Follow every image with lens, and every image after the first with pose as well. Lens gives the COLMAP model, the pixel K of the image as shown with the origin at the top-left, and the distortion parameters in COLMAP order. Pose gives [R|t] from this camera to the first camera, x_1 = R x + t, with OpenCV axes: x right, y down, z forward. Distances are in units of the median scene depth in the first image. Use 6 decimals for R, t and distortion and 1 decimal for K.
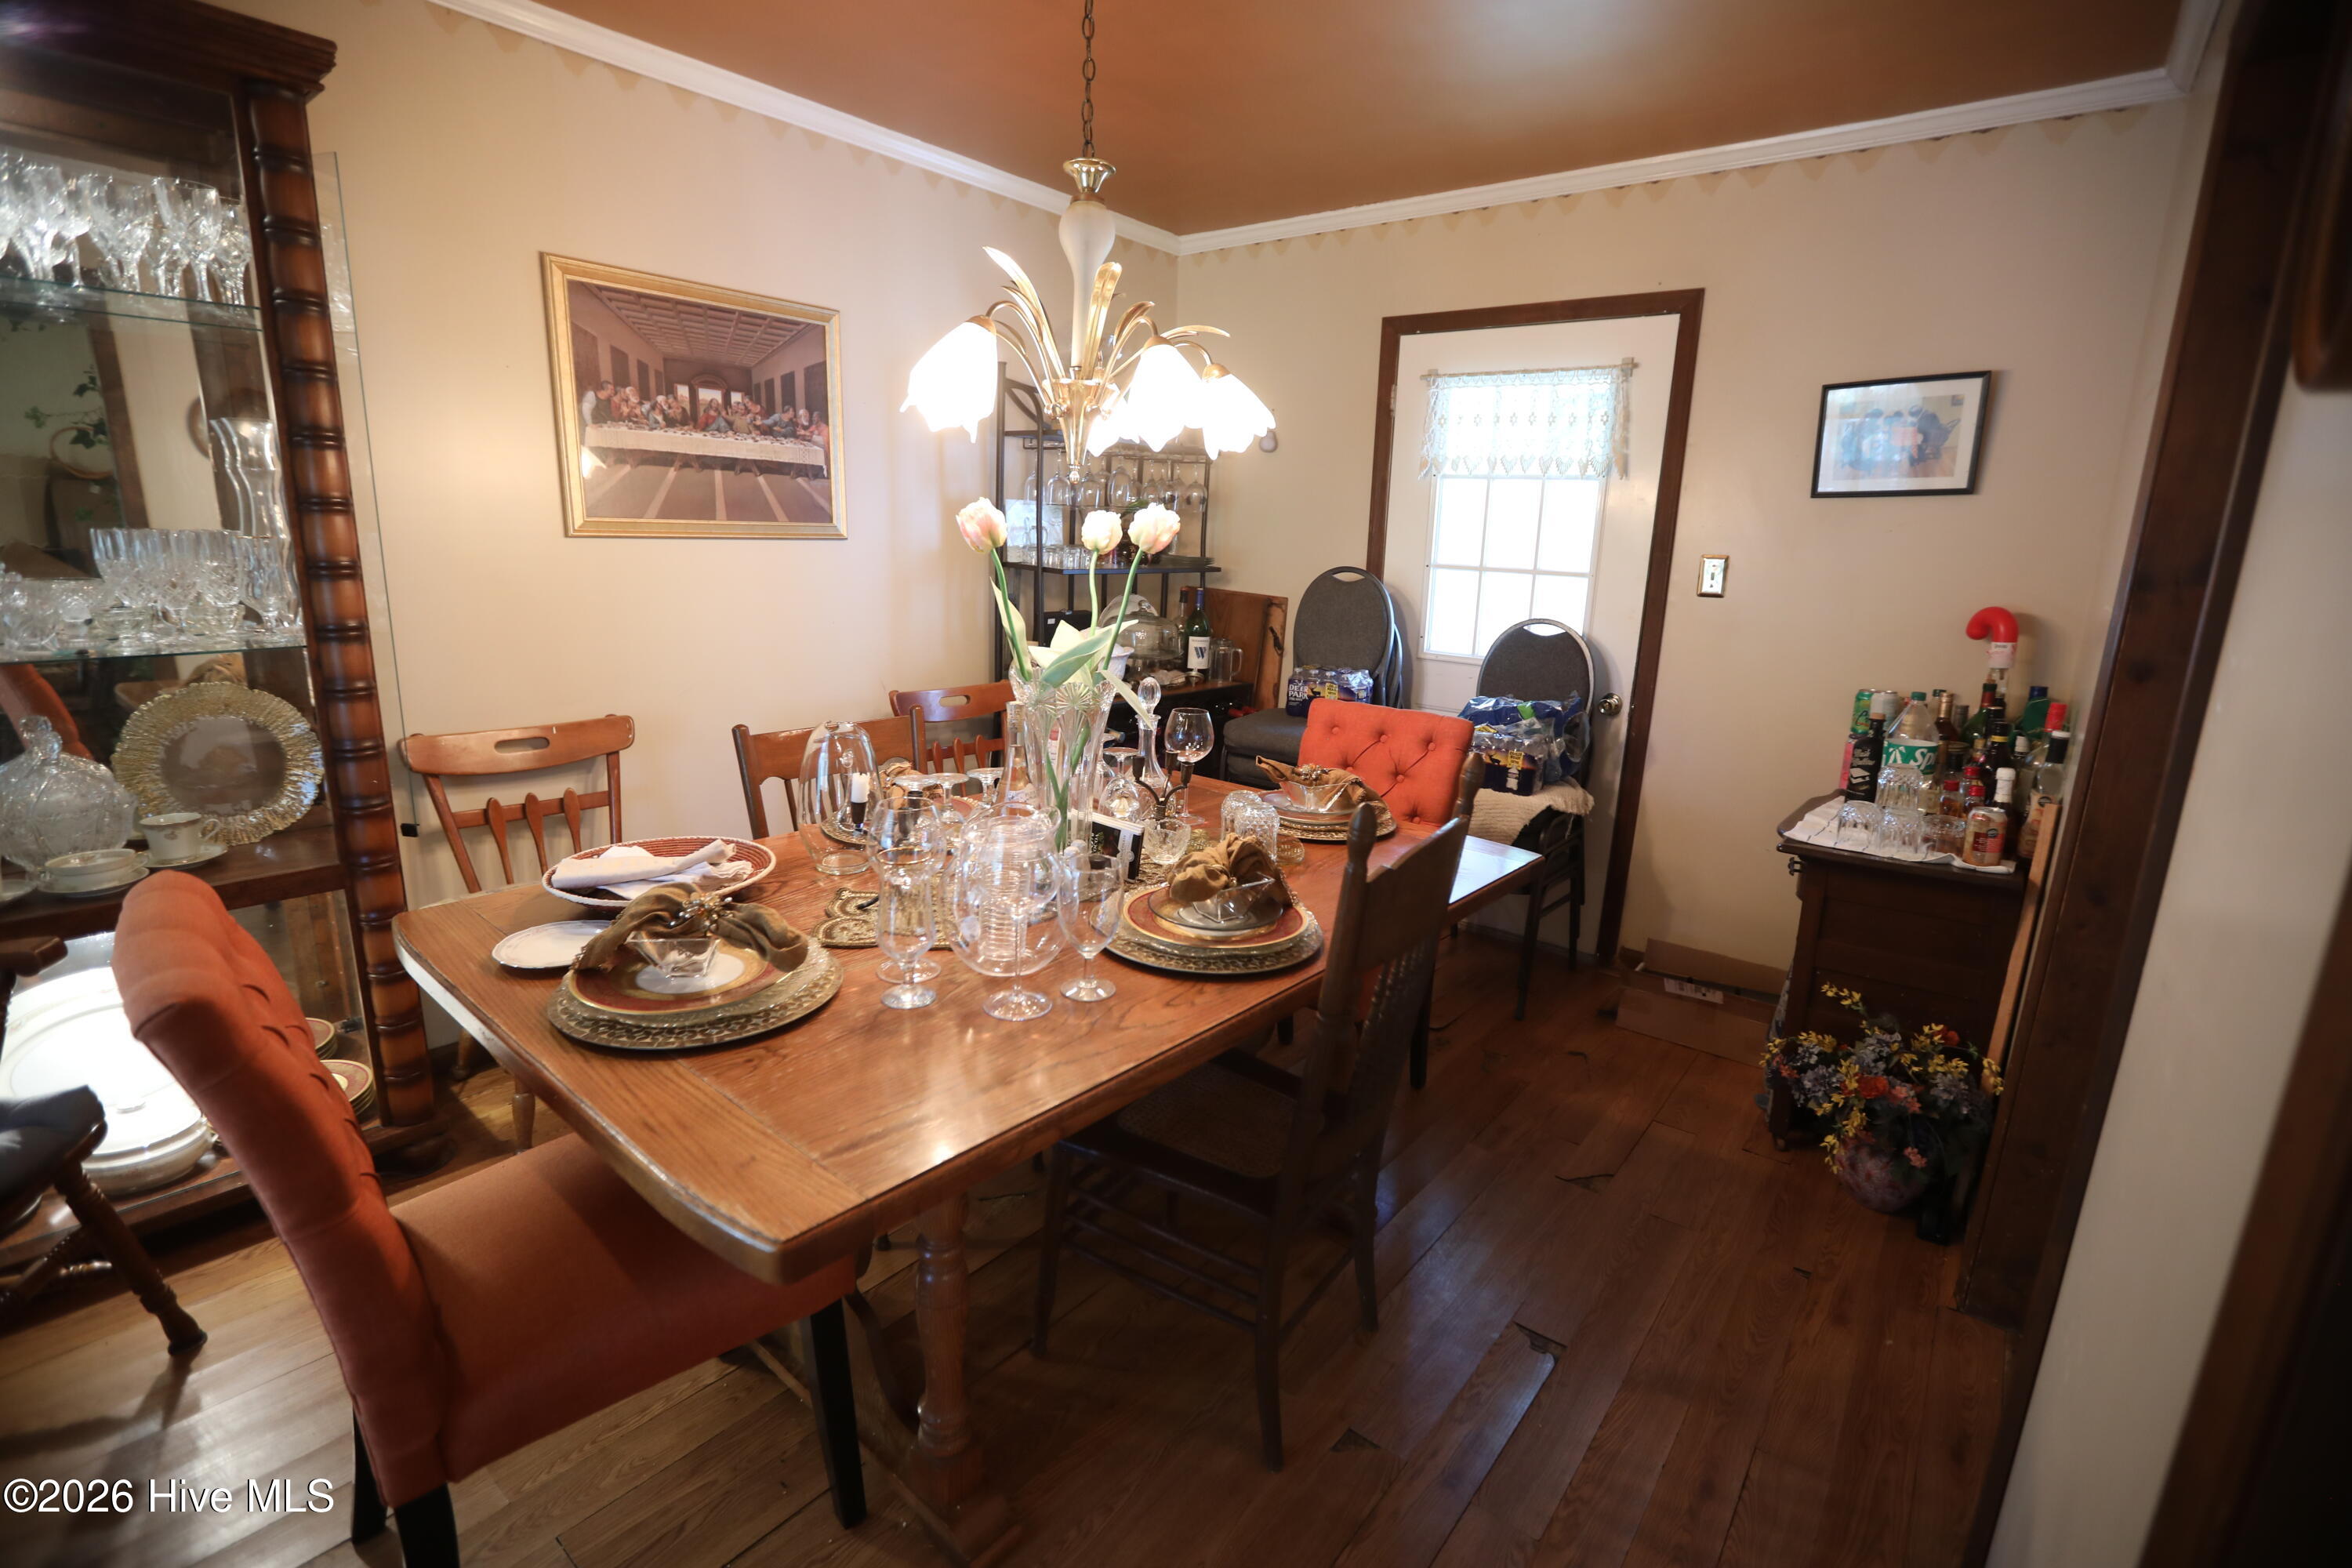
lens RADIAL K [[1067.7, 0, 1169.9], [0, 1067.7, 789.2], [0, 0, 1]] dist [-0.052452, 0.021034]
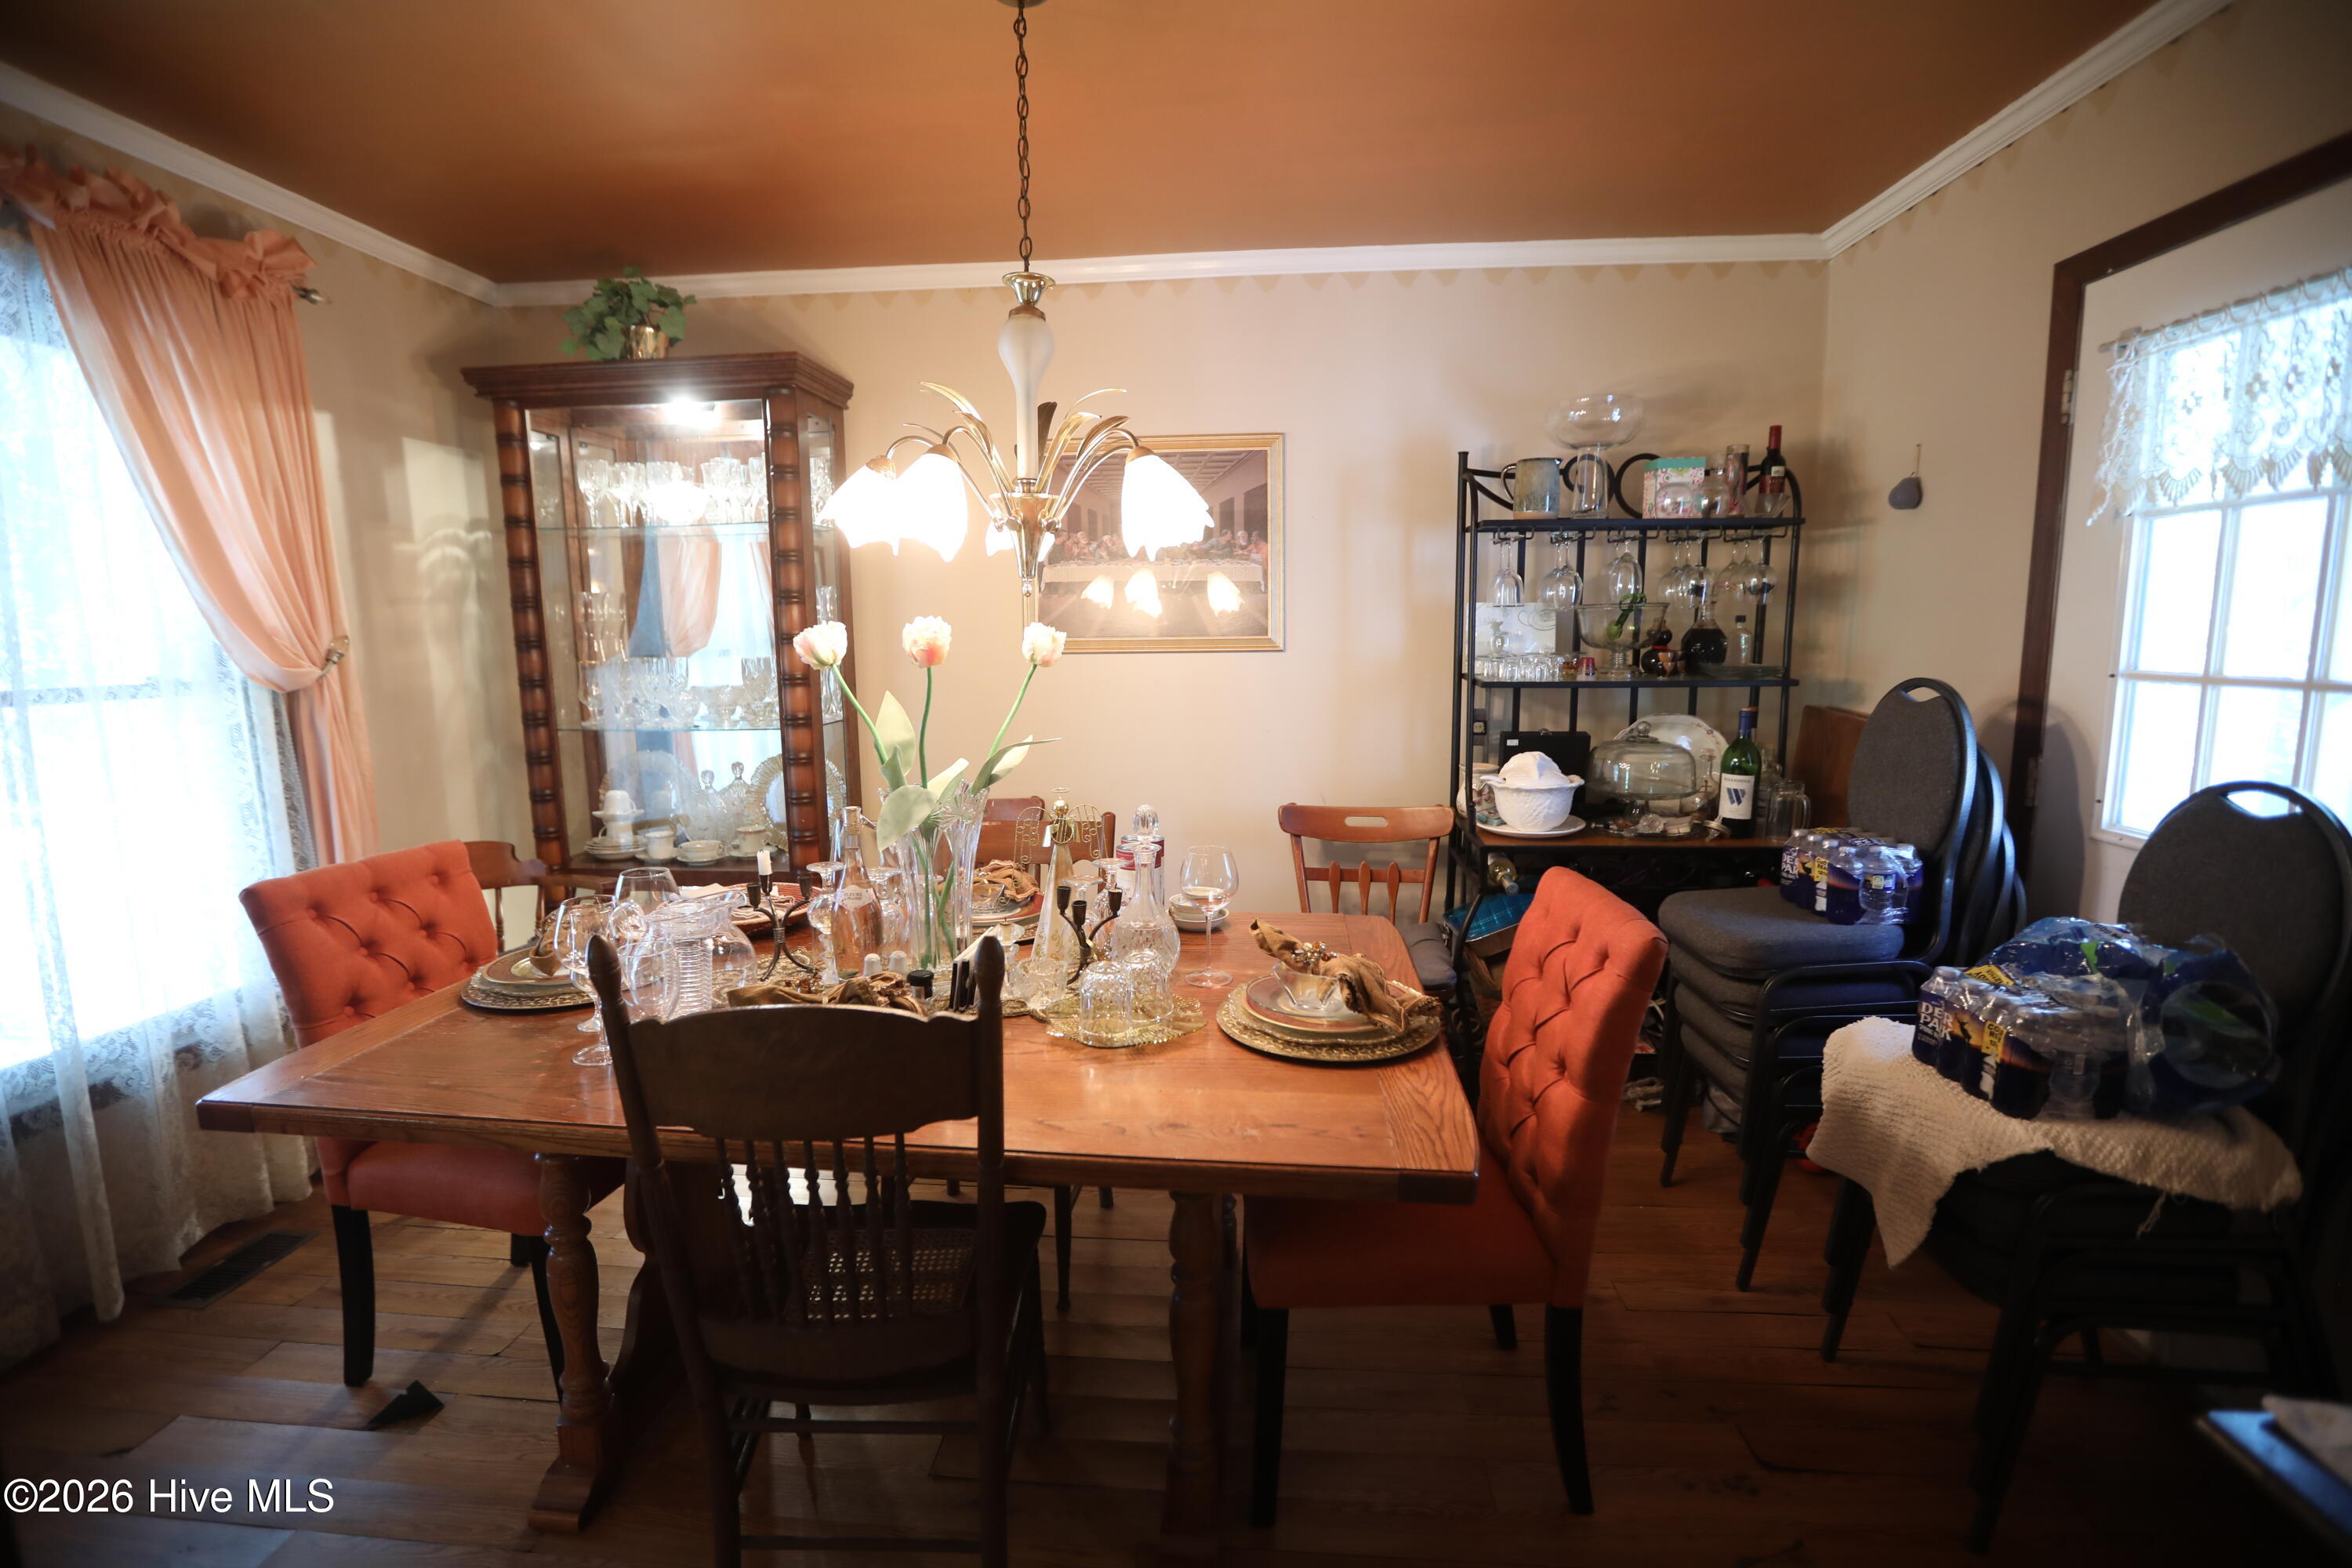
lens RADIAL K [[1067.7, 0, 1169.9], [0, 1067.7, 789.2], [0, 0, 1]] dist [-0.052452, 0.021034]
pose [[0.566552, 0.081688, -0.819967, 0.456520], [-0.164730, 0.986216, -0.015568, -0.067891], [0.807393, 0.143893, 0.572199, 0.328894]]
